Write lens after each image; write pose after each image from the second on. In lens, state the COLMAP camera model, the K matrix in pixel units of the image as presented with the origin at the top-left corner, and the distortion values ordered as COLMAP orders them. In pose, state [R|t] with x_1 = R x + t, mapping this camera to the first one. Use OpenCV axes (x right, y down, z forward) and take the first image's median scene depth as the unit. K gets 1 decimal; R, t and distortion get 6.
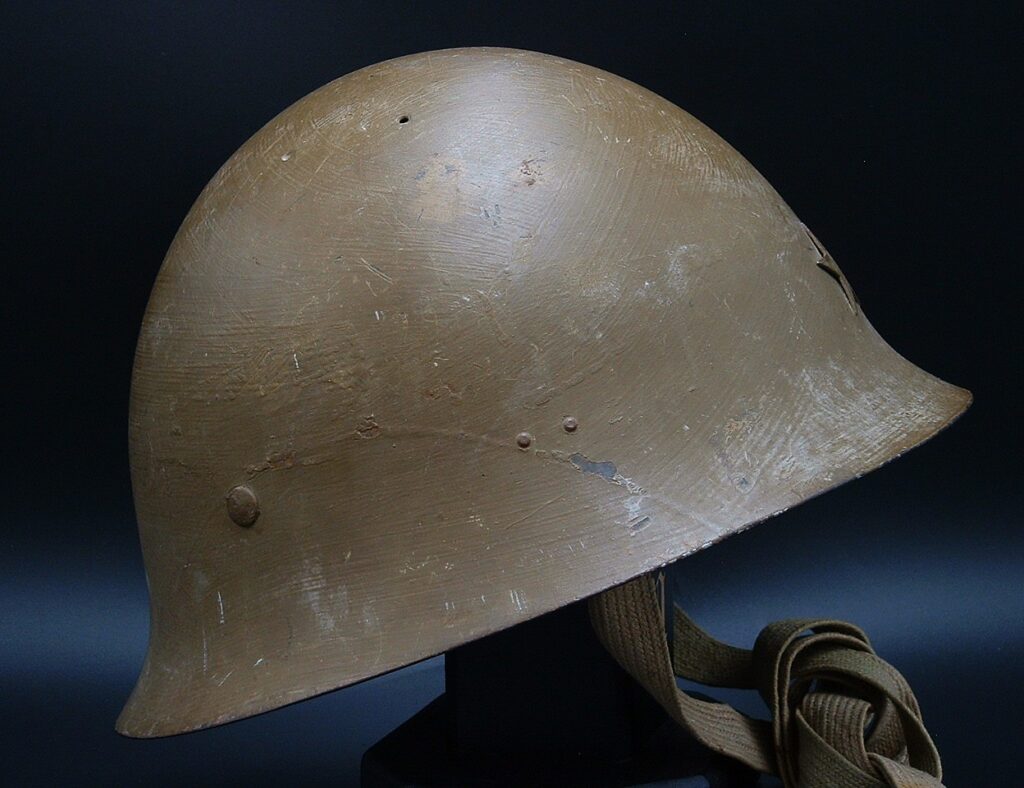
lens RADIAL K [[2358.1, 0, 513.6], [0, 2358.1, 397.4], [0, 0, 1]] dist [0.067158, 0.000000]
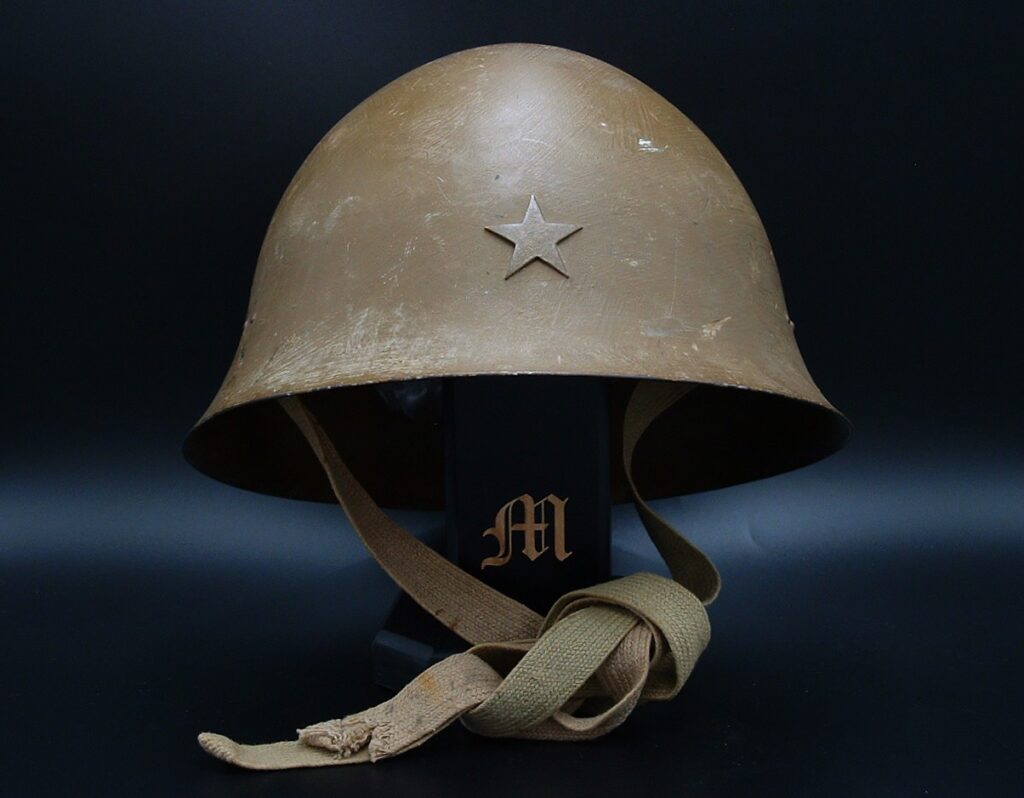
lens RADIAL K [[1753.0, 0, 518.2], [0, 1753.0, 399.2], [0, 0, 1]] dist [-0.123002, 0.000000]
pose [[0.247239, 0.166374, -0.954564, 1.013757], [-0.145661, 0.980335, 0.133139, -0.097696], [0.957944, 0.106125, 0.266611, 0.876374]]
